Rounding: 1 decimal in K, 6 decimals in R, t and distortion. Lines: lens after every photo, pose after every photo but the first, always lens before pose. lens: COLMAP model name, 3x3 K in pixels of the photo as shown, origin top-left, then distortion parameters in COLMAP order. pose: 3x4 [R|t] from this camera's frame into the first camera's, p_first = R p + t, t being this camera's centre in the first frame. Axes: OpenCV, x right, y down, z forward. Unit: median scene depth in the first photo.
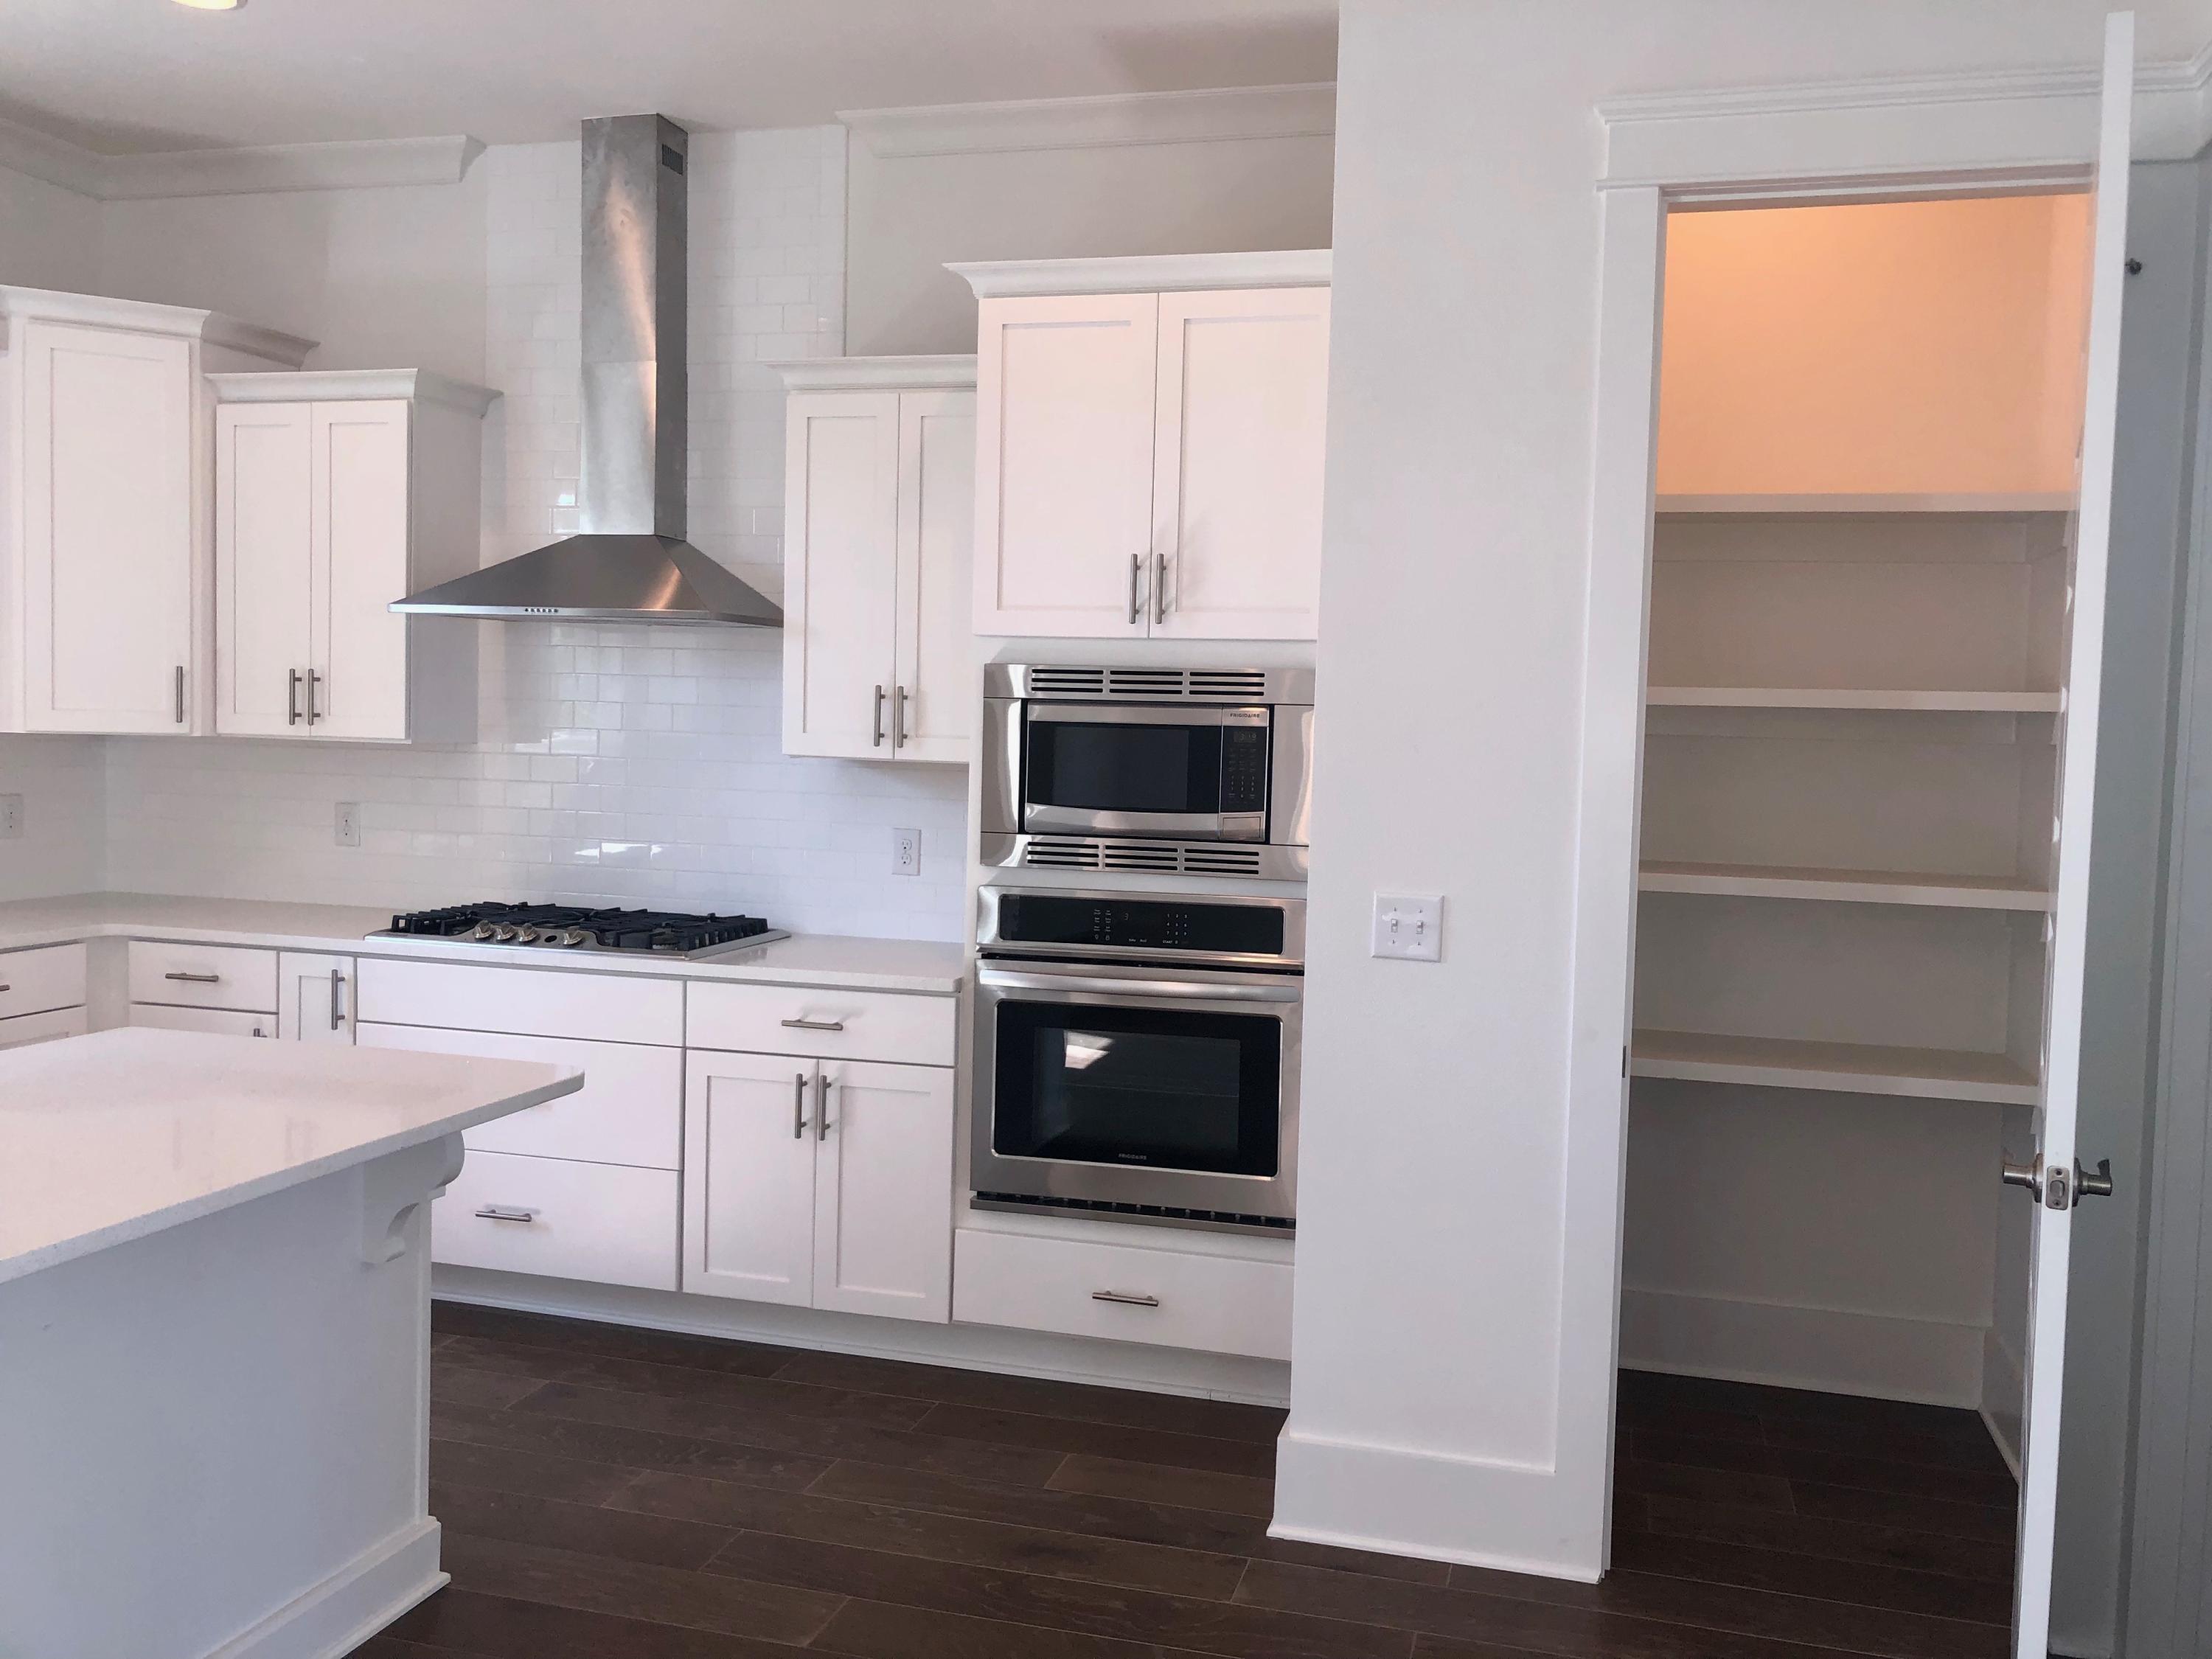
lens RADIAL K [[1795.4, 0, 1111.8], [0, 1795.4, 817.9], [0, 0, 1]] dist [0.010494, -0.000507]
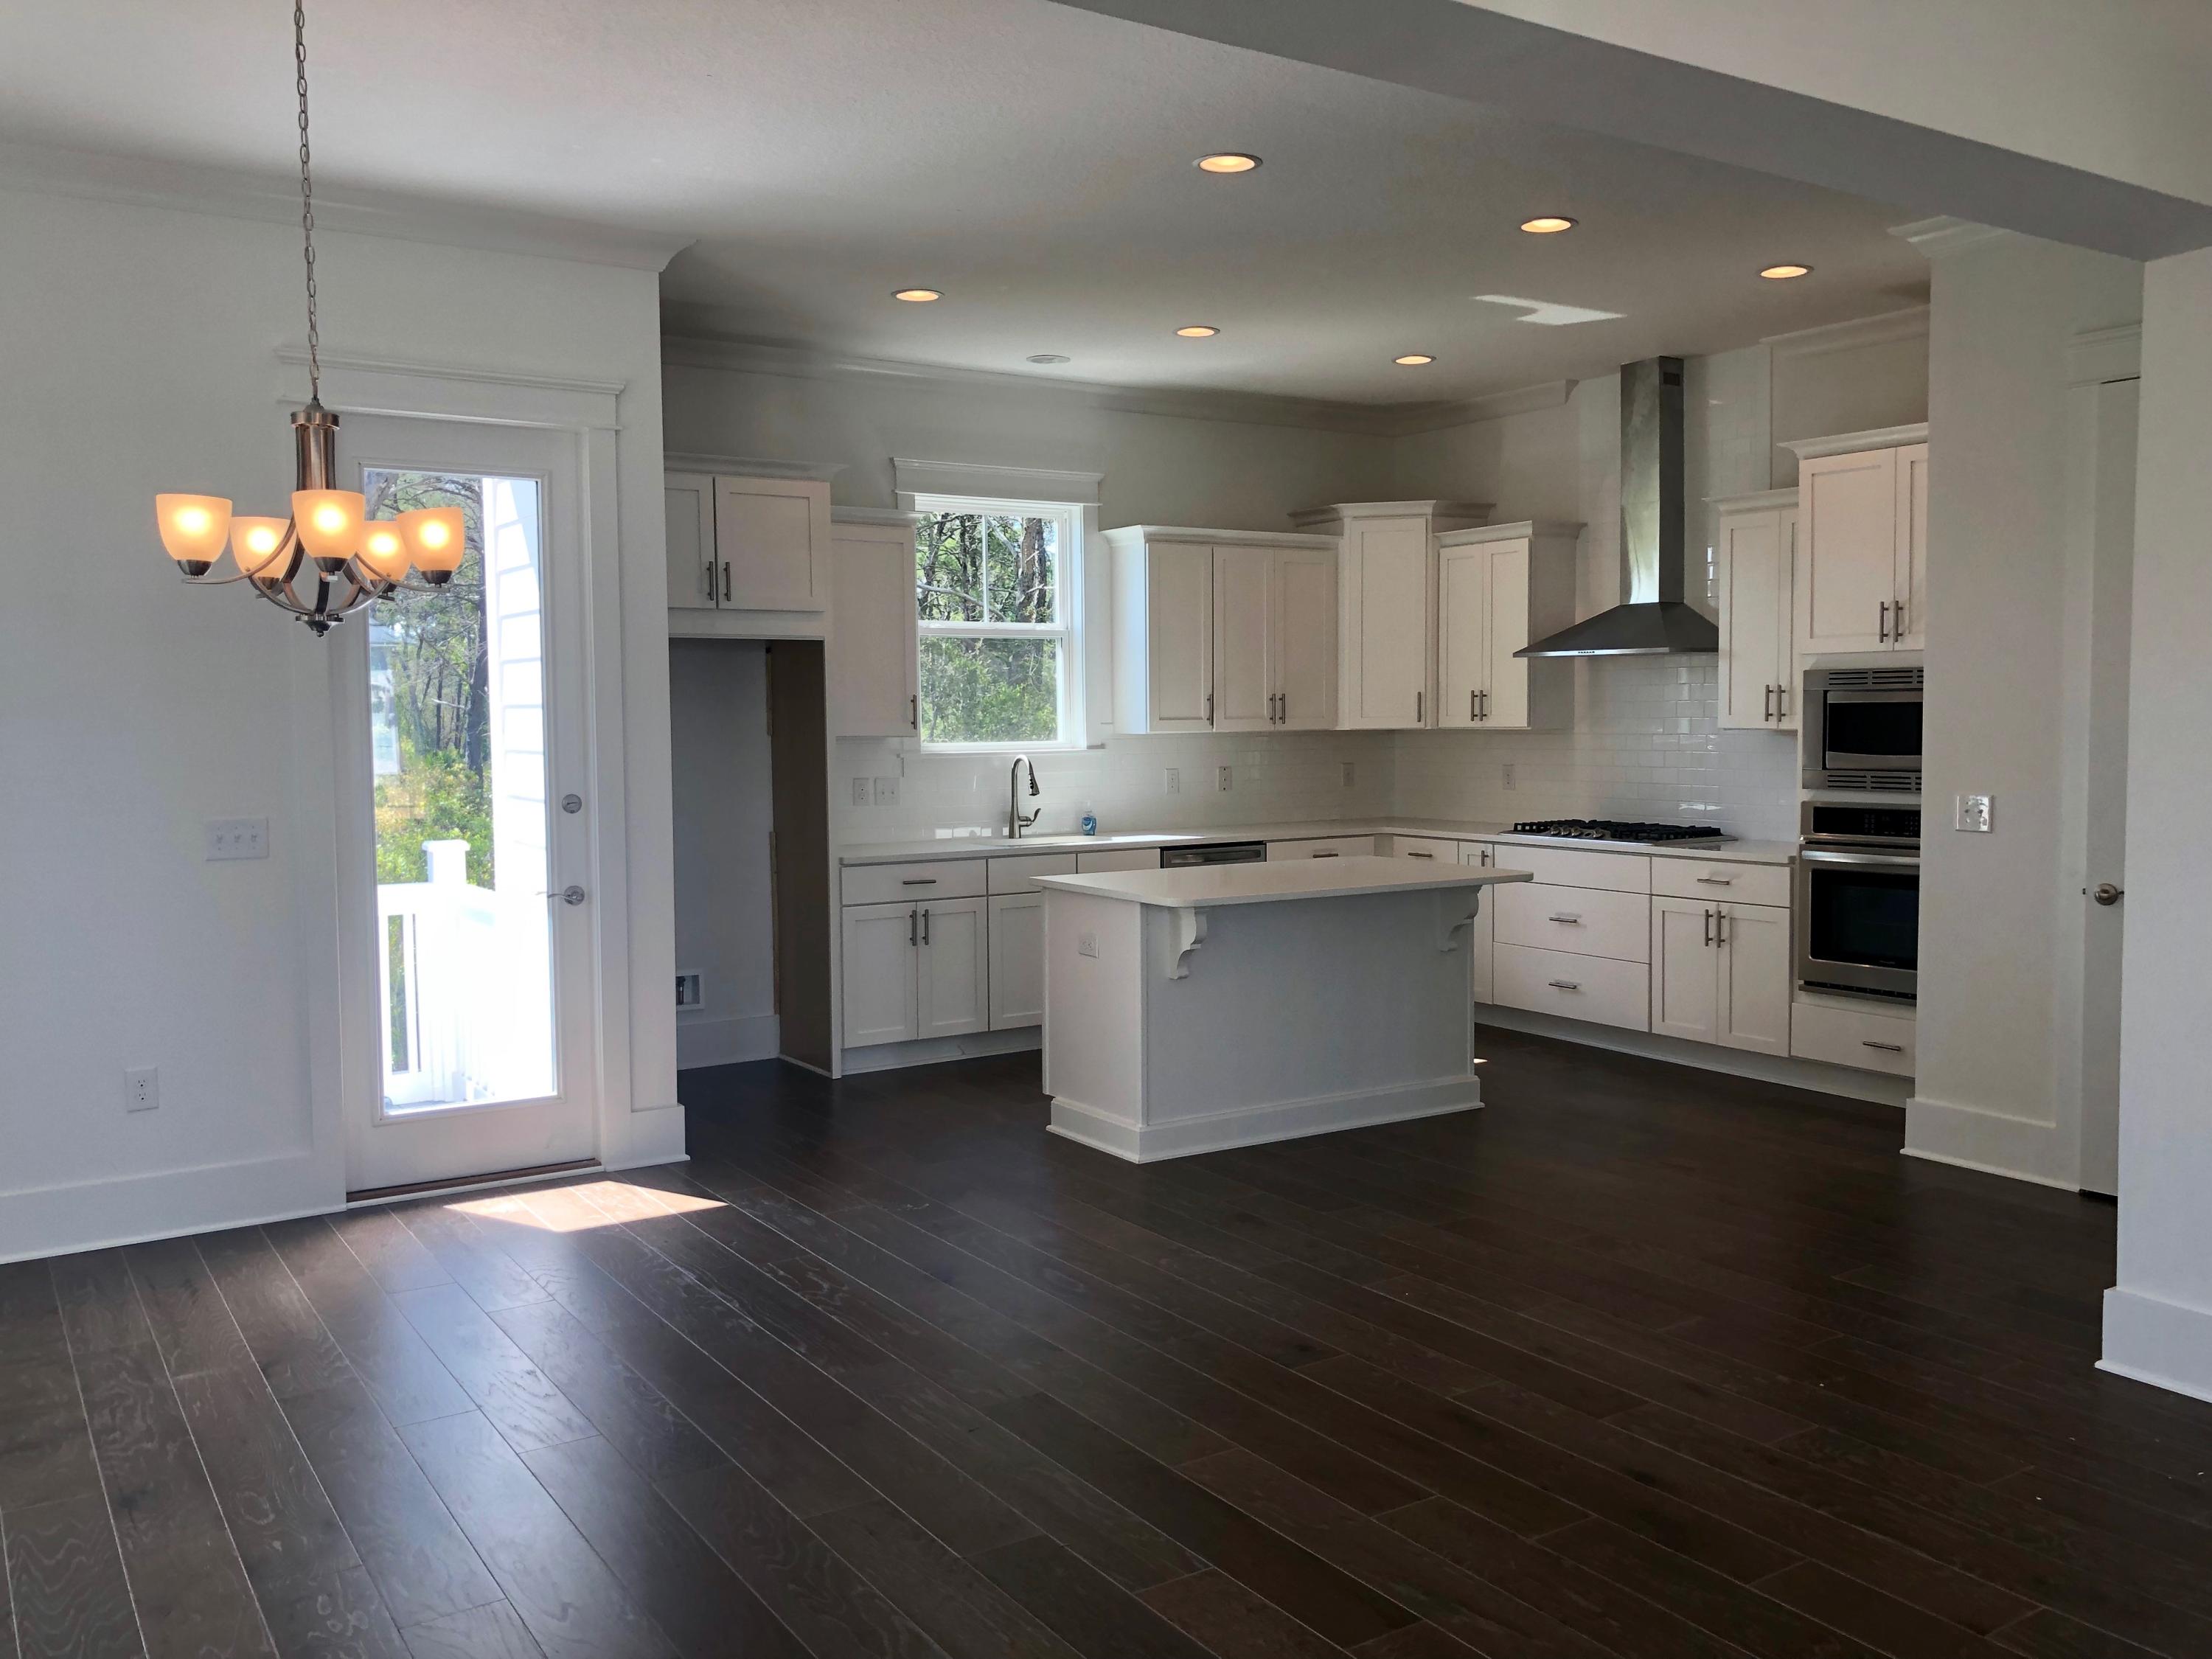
lens RADIAL K [[1795.4, 0, 1111.8], [0, 1795.4, 817.9], [0, 0, 1]] dist [0.010494, -0.000507]
pose [[0.743951, 0.002909, -0.668227, 0.532344], [-0.003242, 0.999994, 0.000745, 0.050379], [0.668226, 0.001612, 0.743957, -0.652981]]
